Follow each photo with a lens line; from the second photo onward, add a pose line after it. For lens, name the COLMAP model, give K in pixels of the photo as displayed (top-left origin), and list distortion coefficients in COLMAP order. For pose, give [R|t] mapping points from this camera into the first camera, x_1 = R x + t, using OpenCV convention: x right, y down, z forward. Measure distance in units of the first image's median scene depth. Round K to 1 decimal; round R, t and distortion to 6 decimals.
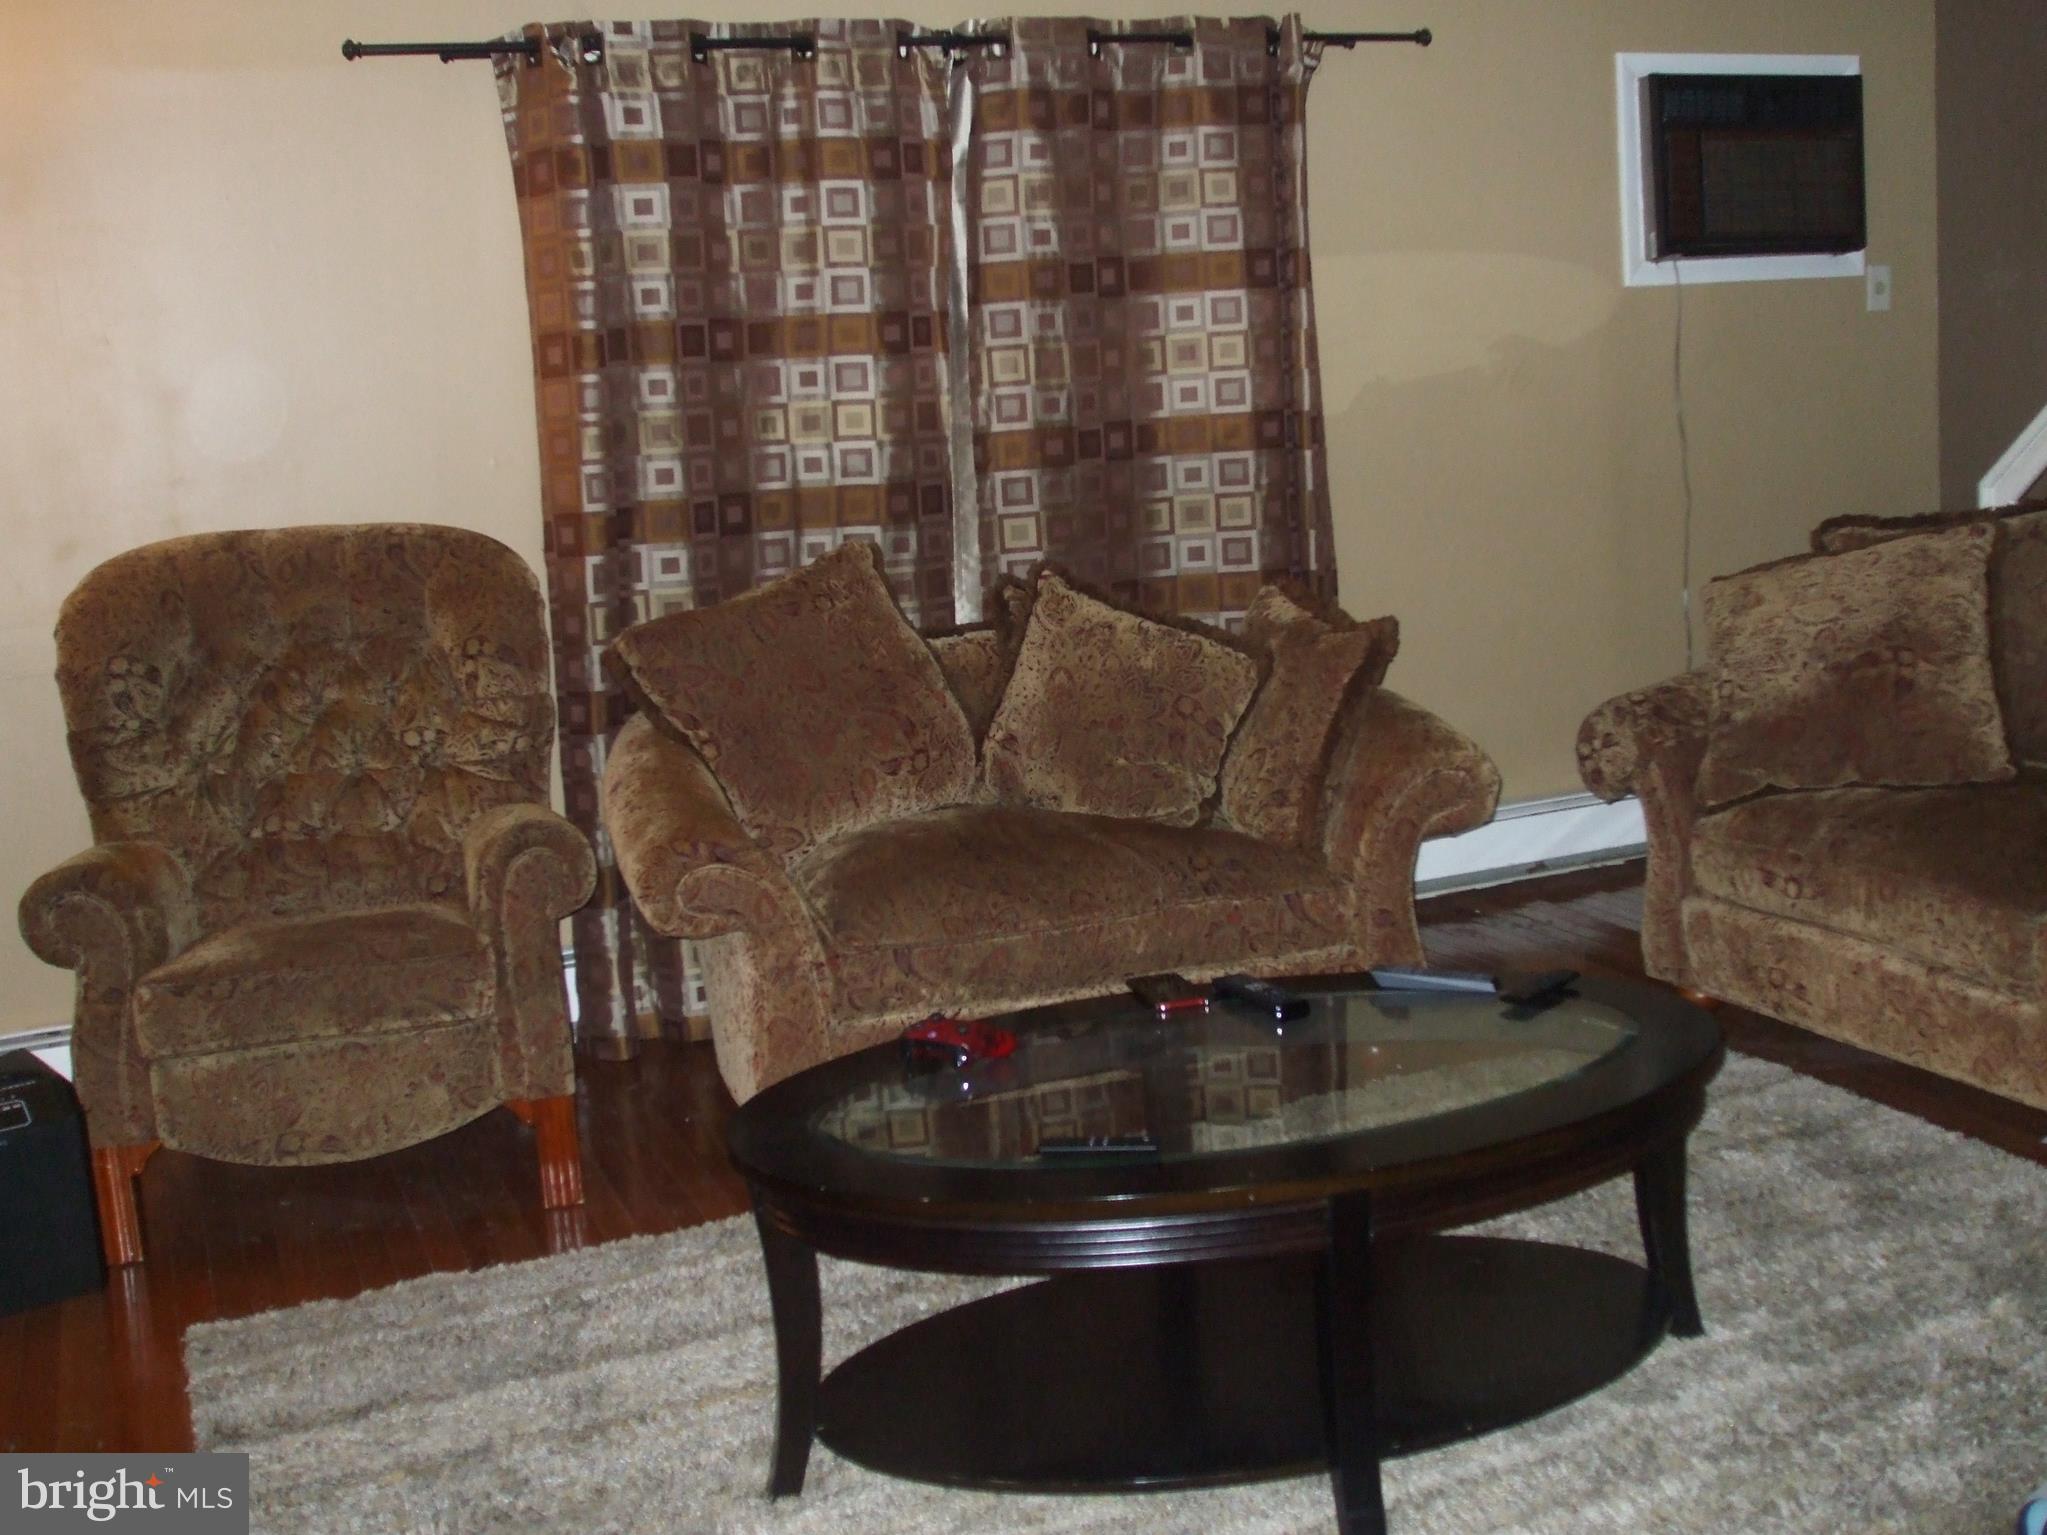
lens RADIAL K [[2308.1, 0, 1023.5], [0, 2308.1, 767.5], [0, 0, 1]] dist [-0.127569, 0.025285]
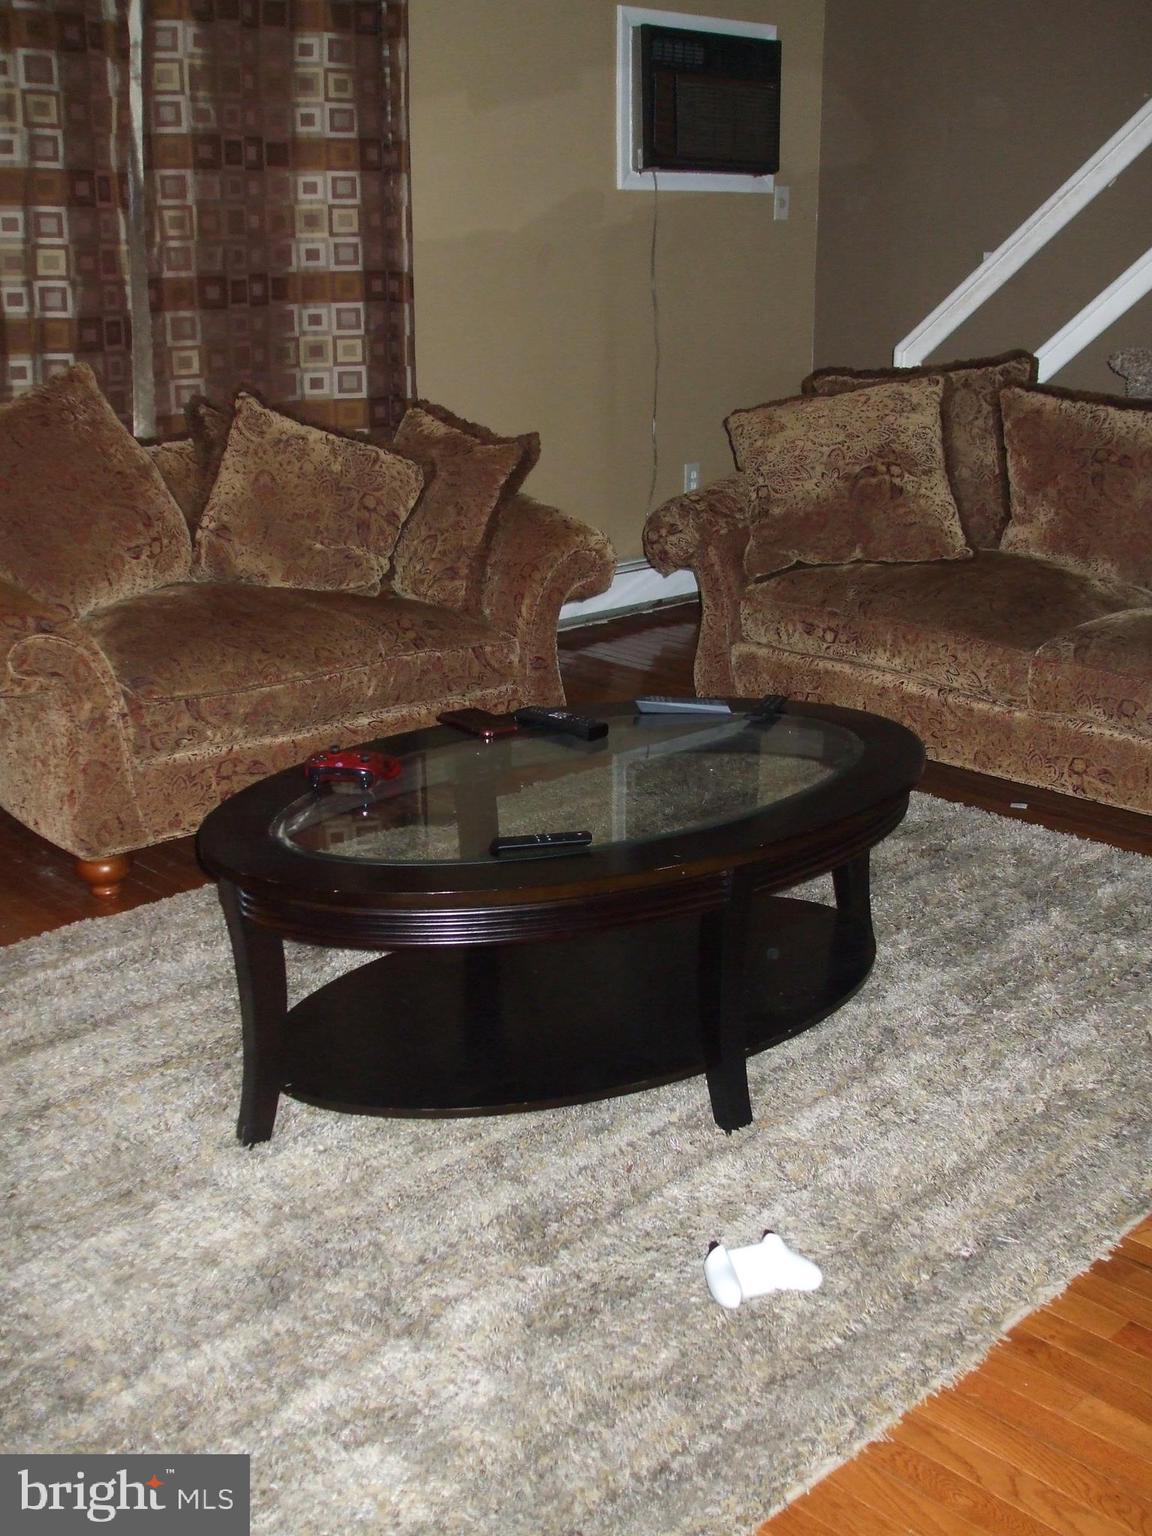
lens RADIAL K [[1694.7, 0, 577.1], [0, 1694.7, 823.8], [0, 0, 1]] dist [-0.158718, 0.199580]
pose [[0.927580, -0.061738, 0.368489, -0.176764], [0.004194, 0.987912, 0.154961, 0.005610], [-0.373601, -0.142193, 0.916626, 0.082044]]
